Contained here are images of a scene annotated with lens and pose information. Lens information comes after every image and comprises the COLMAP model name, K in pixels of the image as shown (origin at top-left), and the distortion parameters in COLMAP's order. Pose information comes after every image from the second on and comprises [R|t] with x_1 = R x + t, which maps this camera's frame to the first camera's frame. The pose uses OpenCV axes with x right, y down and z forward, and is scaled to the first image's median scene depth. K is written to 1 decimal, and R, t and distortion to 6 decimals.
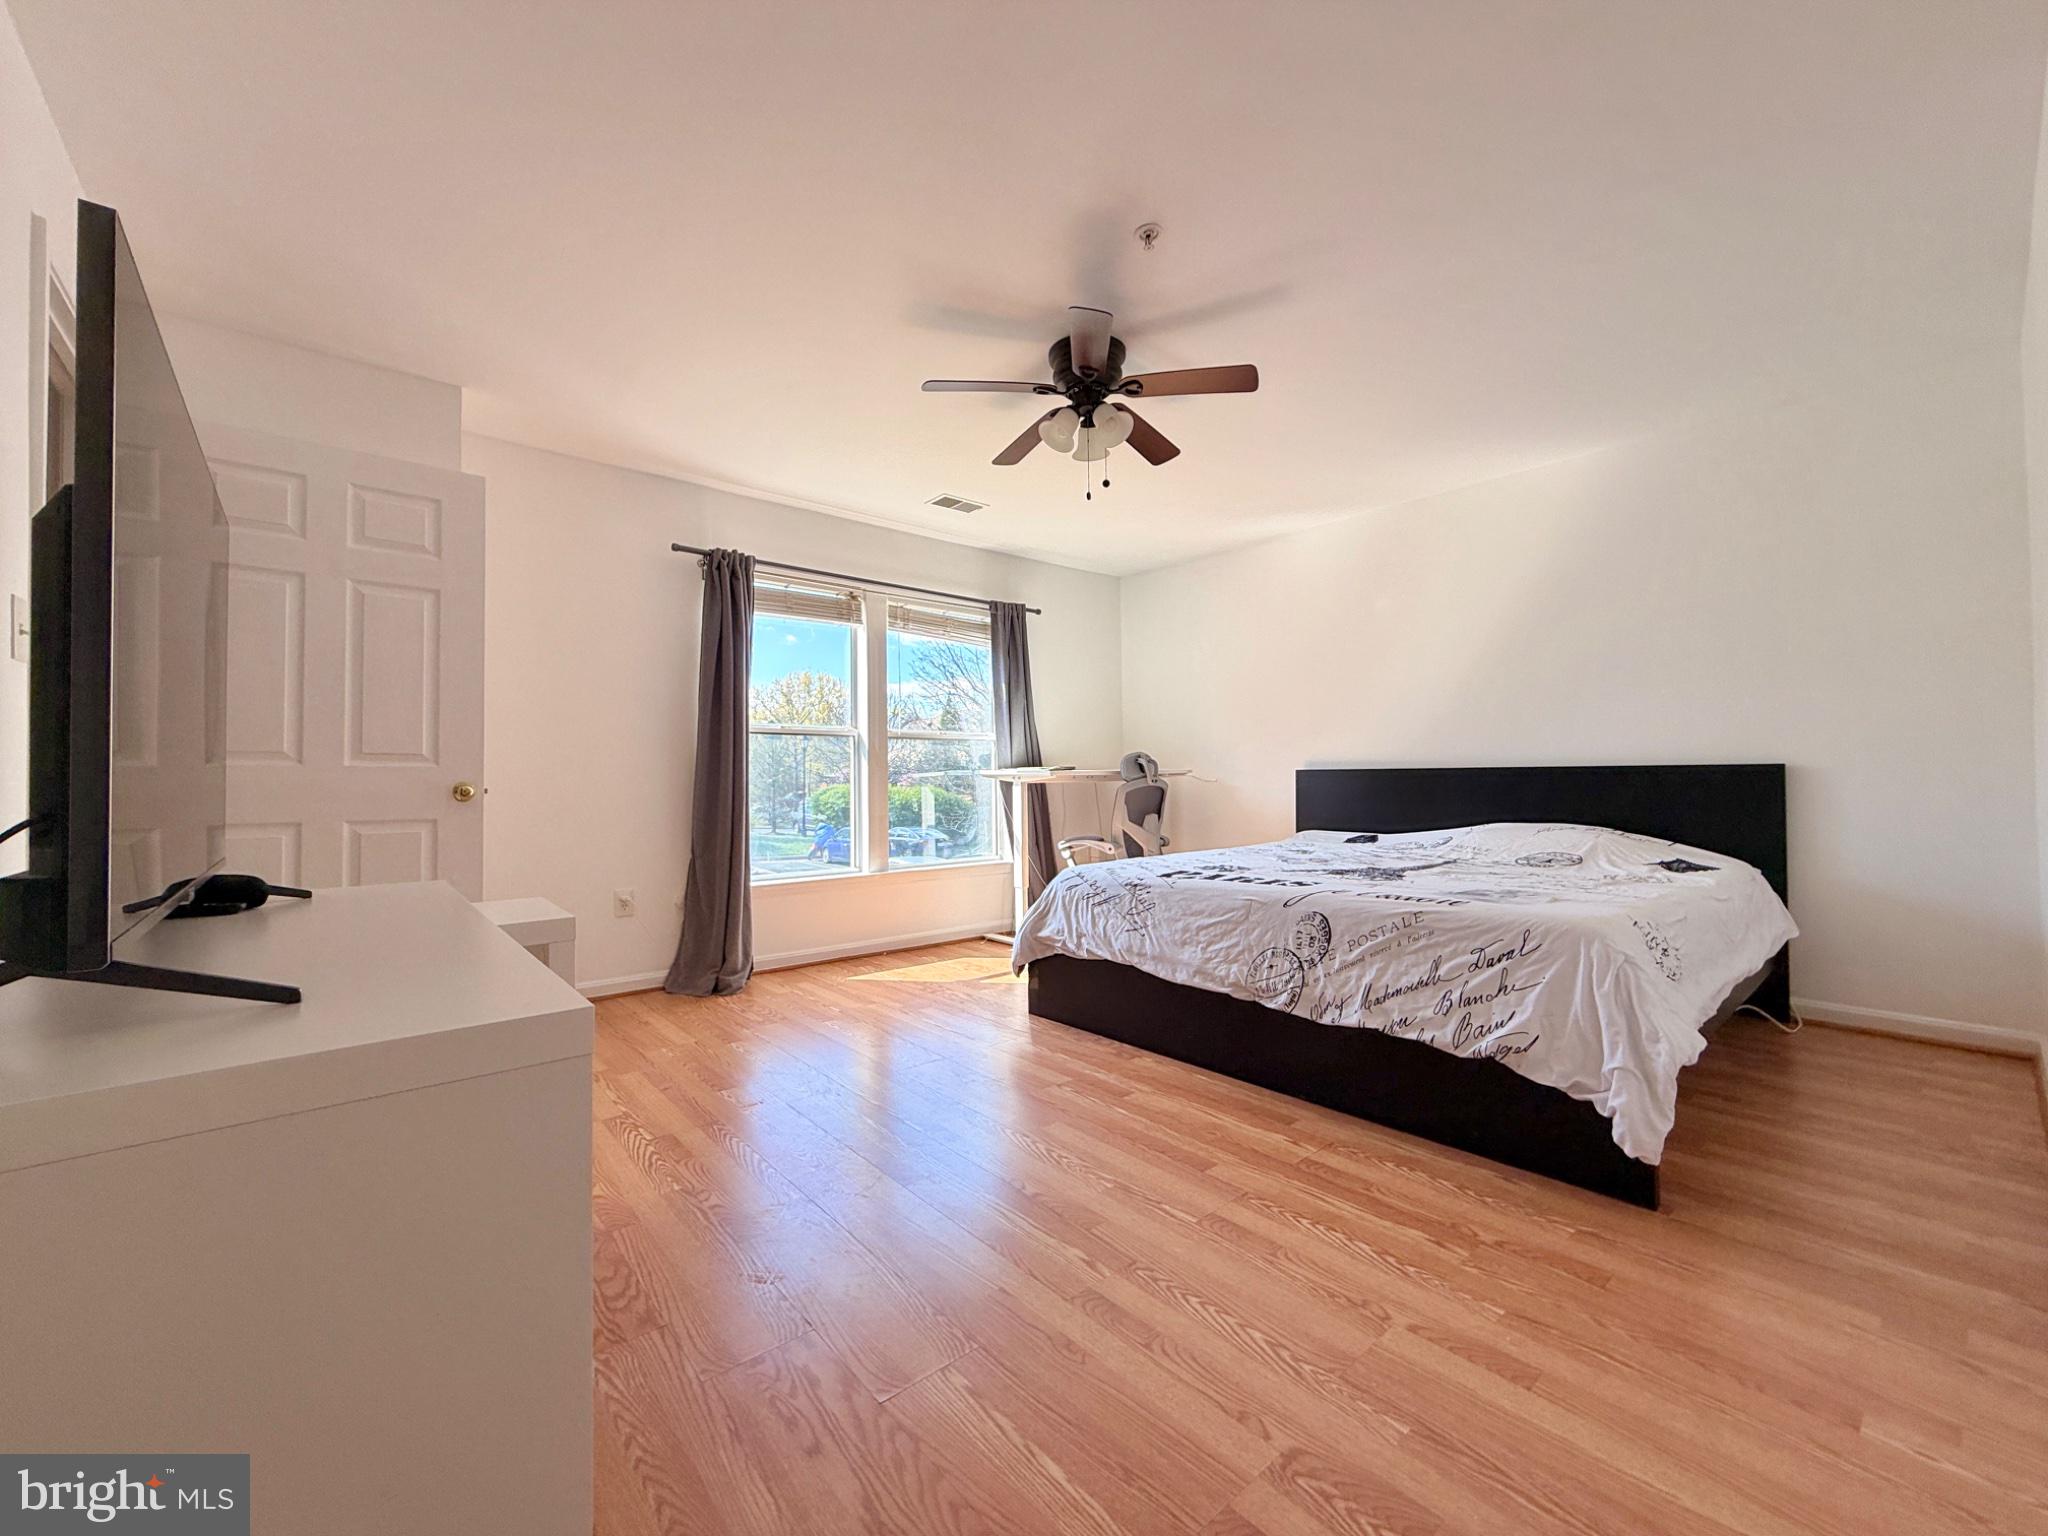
lens RADIAL K [[824.4, 0, 1025.2], [0, 824.4, 776.5], [0, 0, 1]] dist [0.007254, -0.000380]
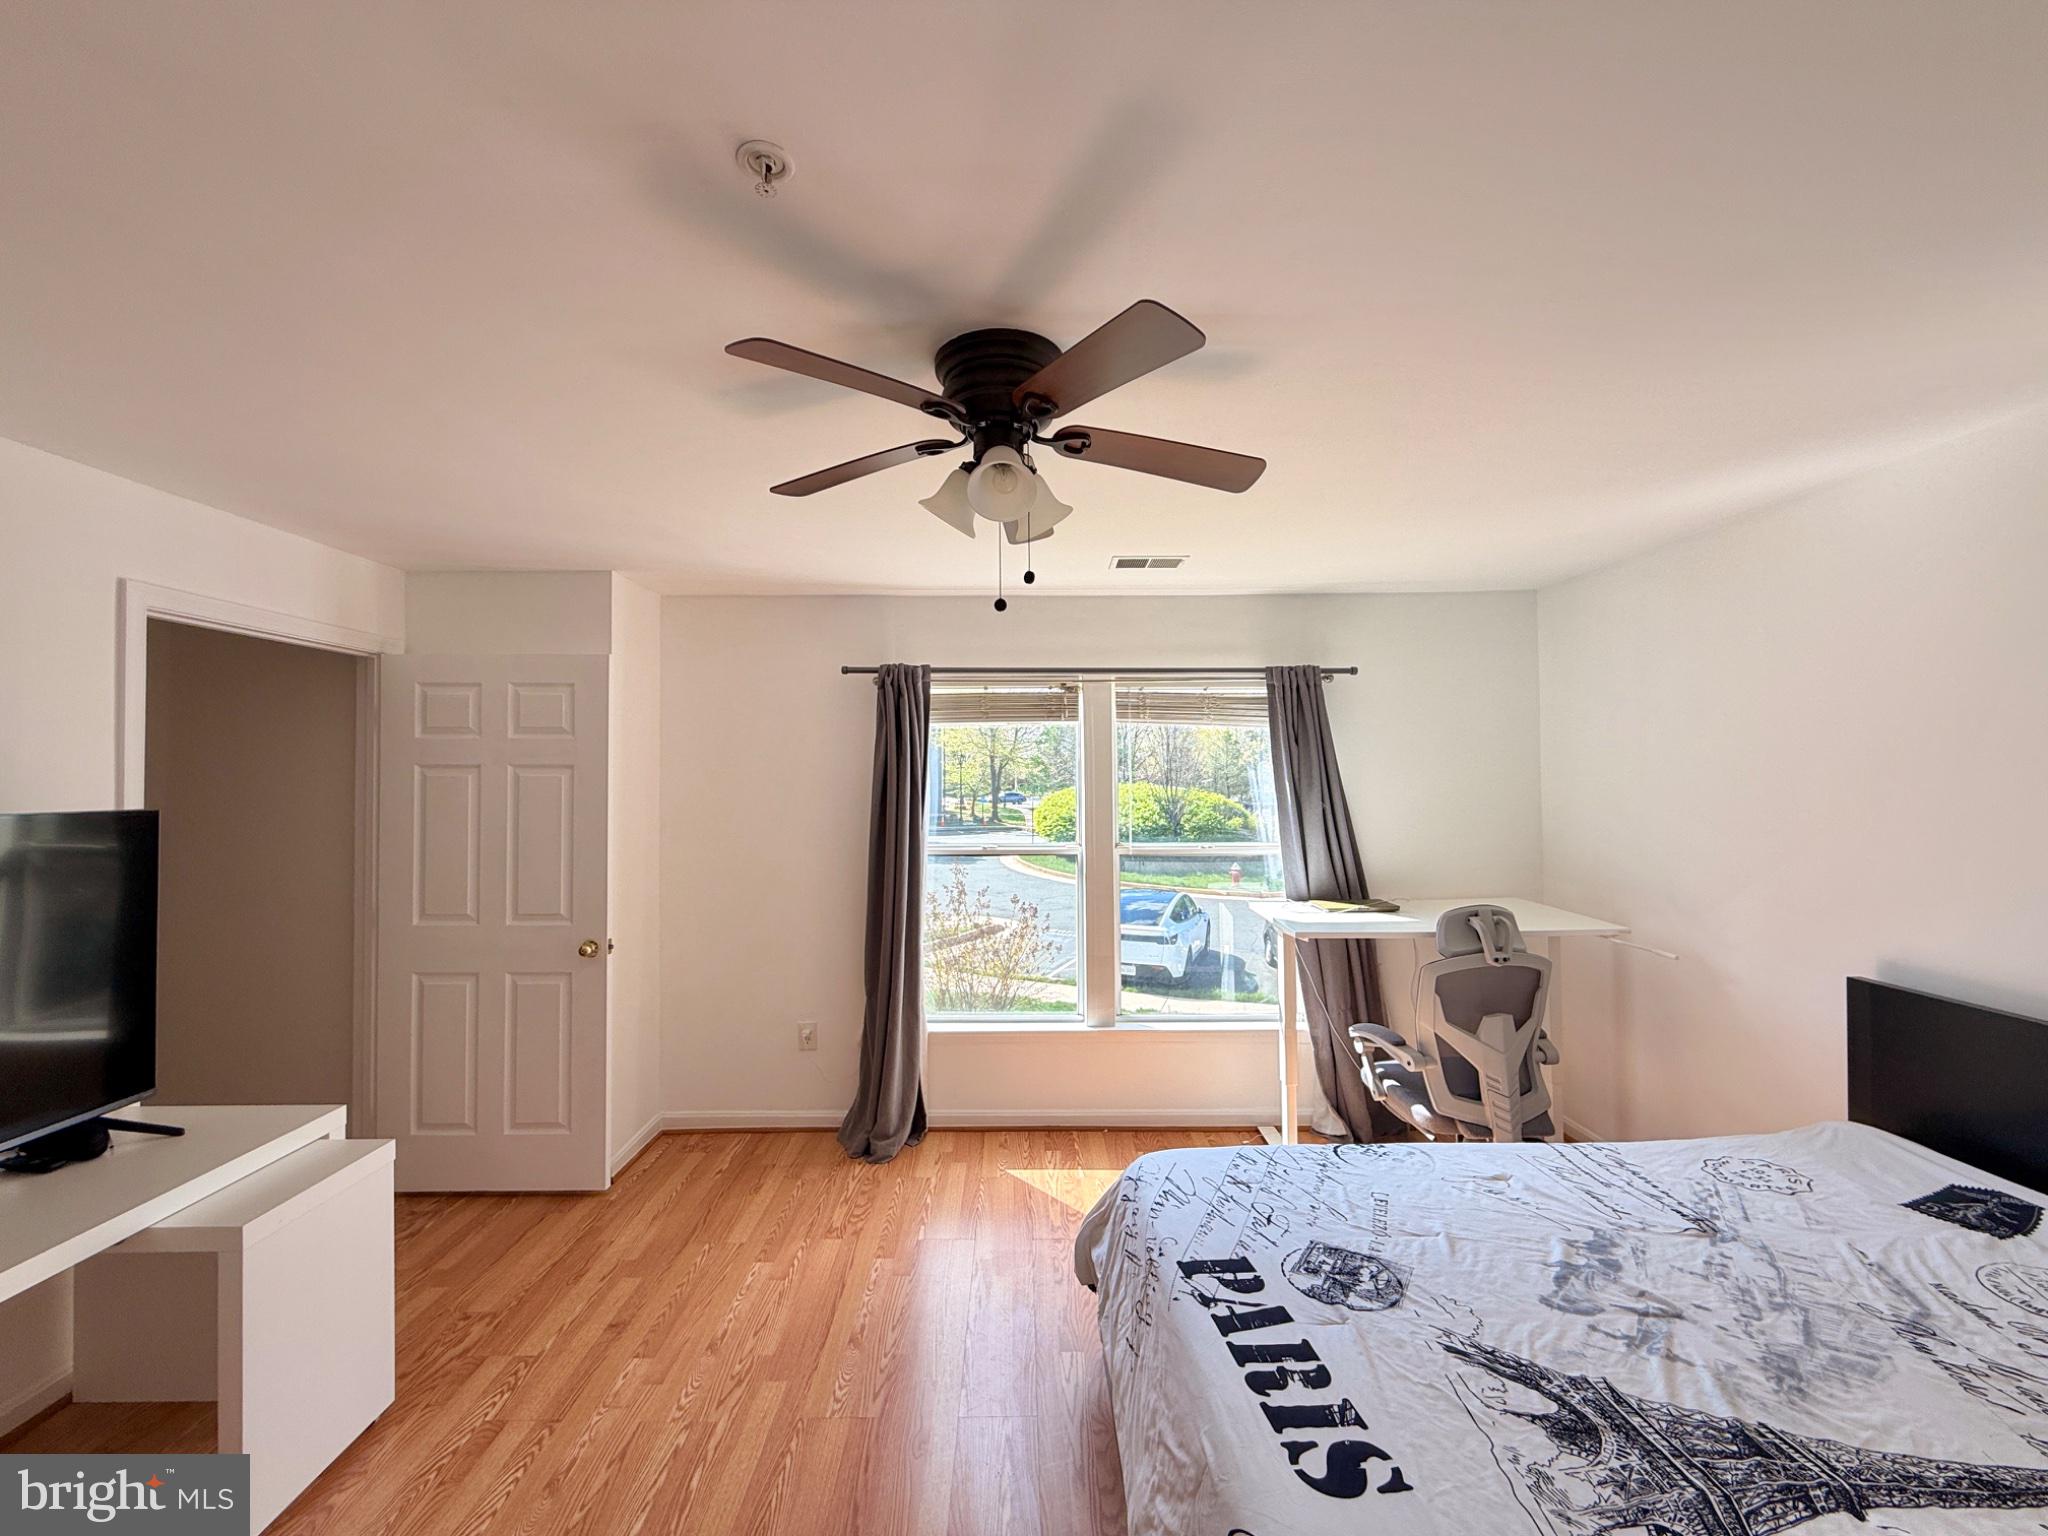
lens RADIAL K [[824.4, 0, 1020.5], [0, 824.4, 770.4], [0, 0, 1]] dist [0.007254, -0.000380]
pose [[0.758986, -0.001516, -0.651105, 0.566247], [0.002398, 0.999997, 0.000467, -0.264707], [0.651102, -0.001916, 0.758988, 0.668805]]
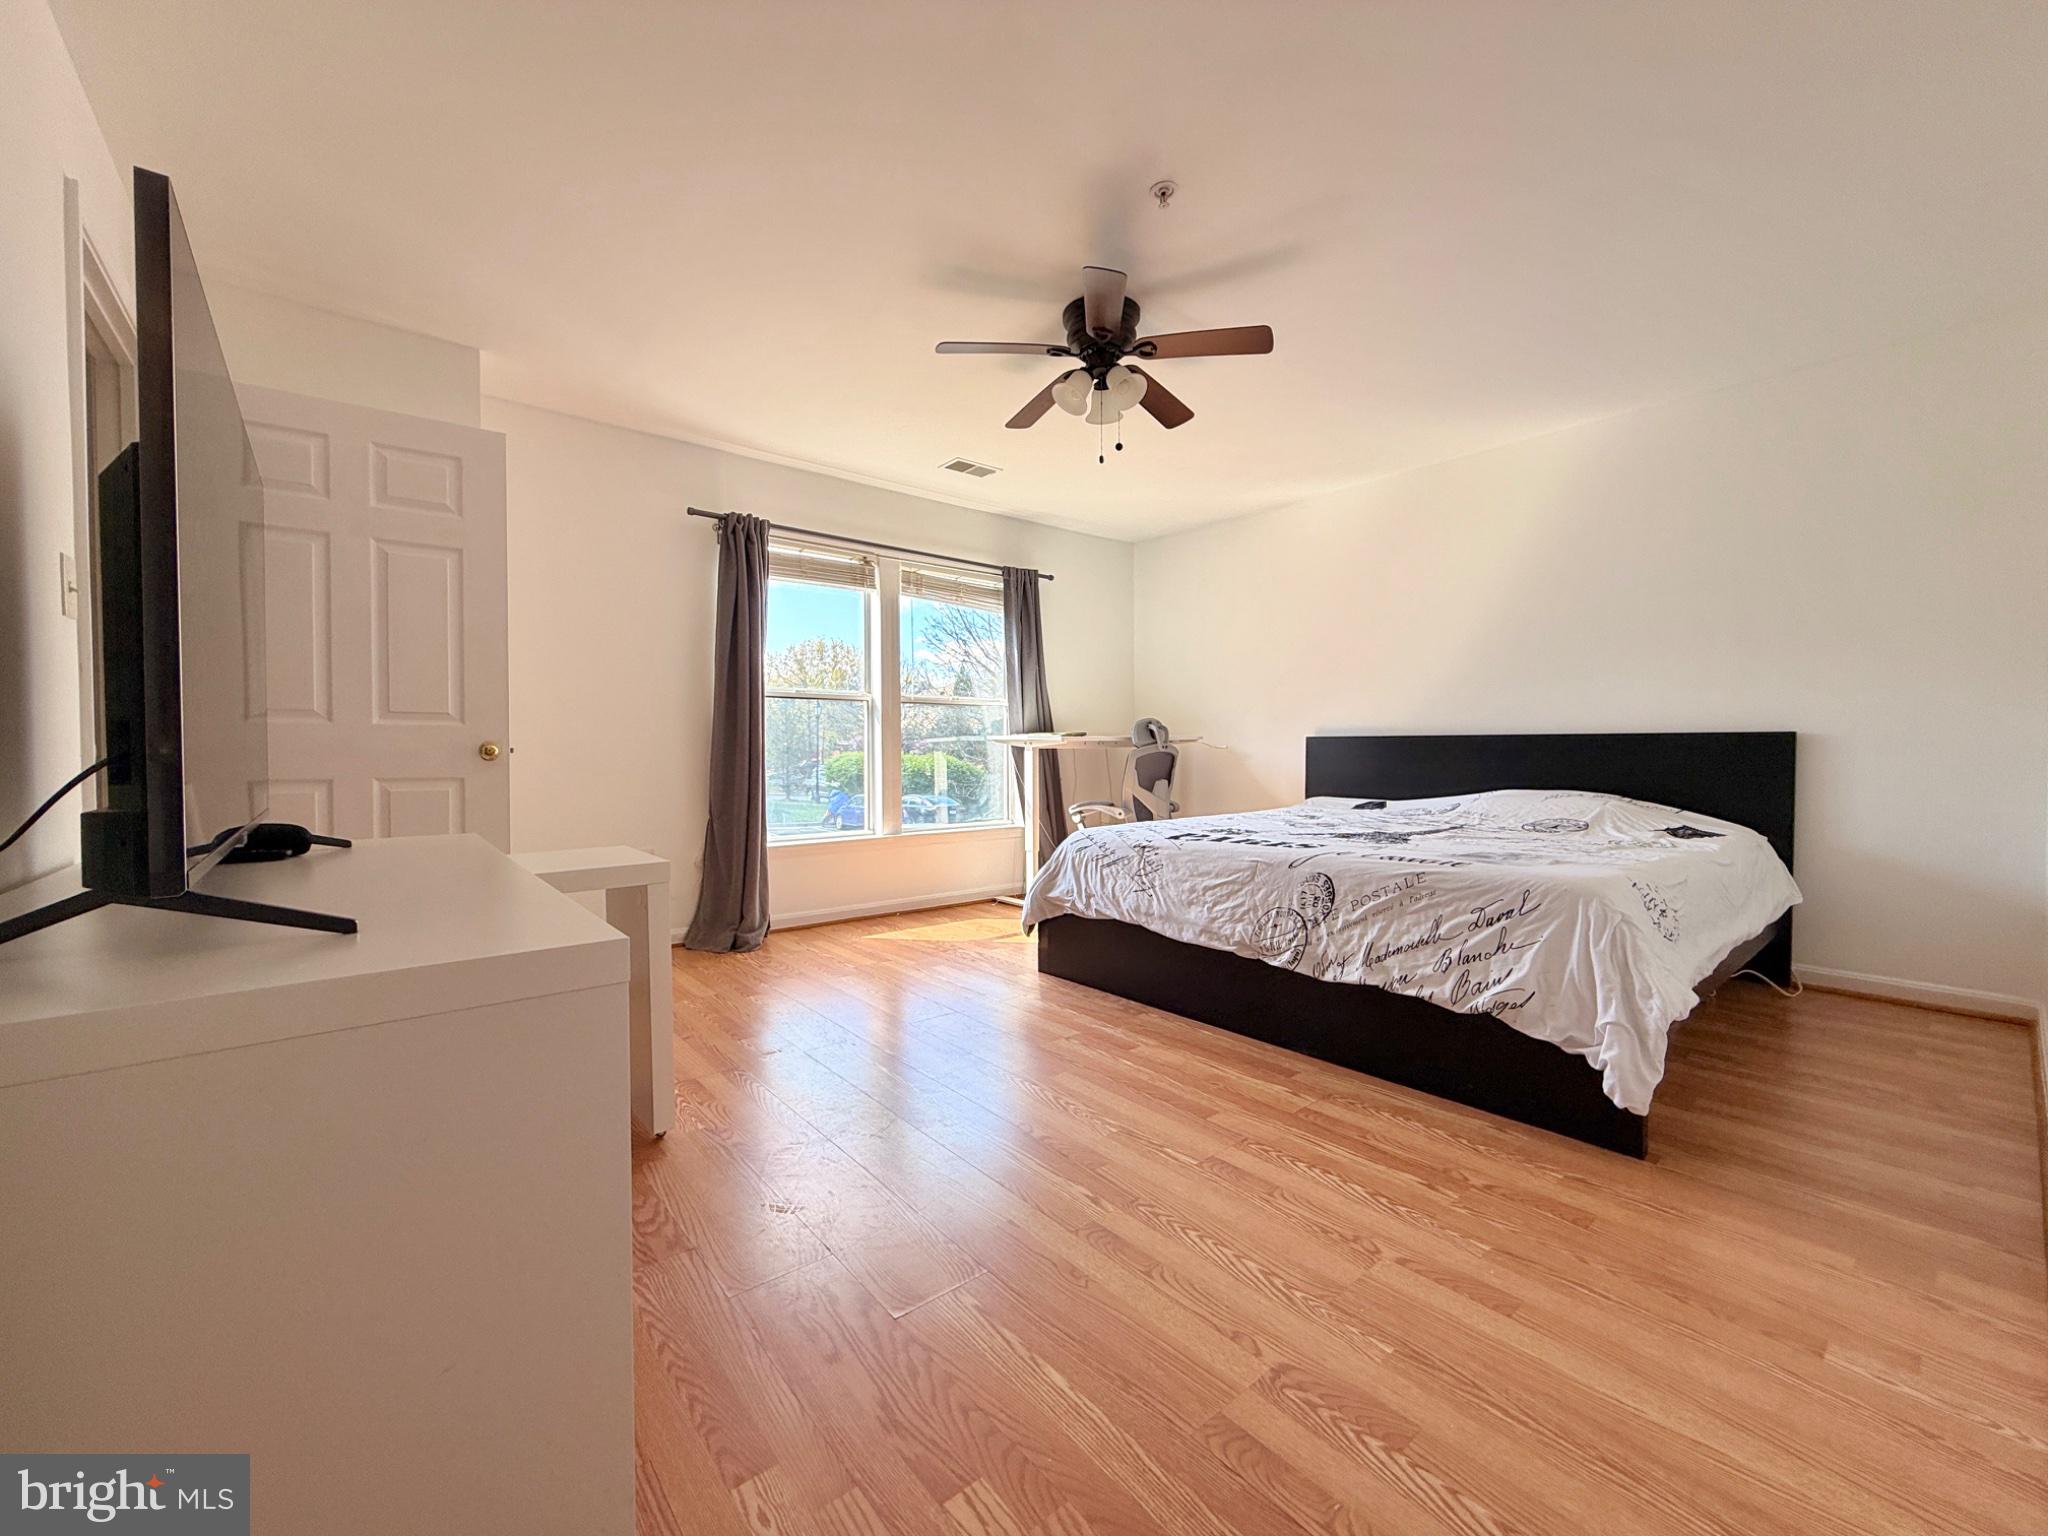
lens RADIAL K [[824.4, 0, 1027.1], [0, 824.4, 775.1], [0, 0, 1]] dist [0.007254, -0.000380]
pose [[0.999901, 0.006351, -0.012583, 0.001895], [-0.005897, 0.999342, 0.035795, 0.009313], [0.012802, -0.035717, 0.999280, -0.019733]]
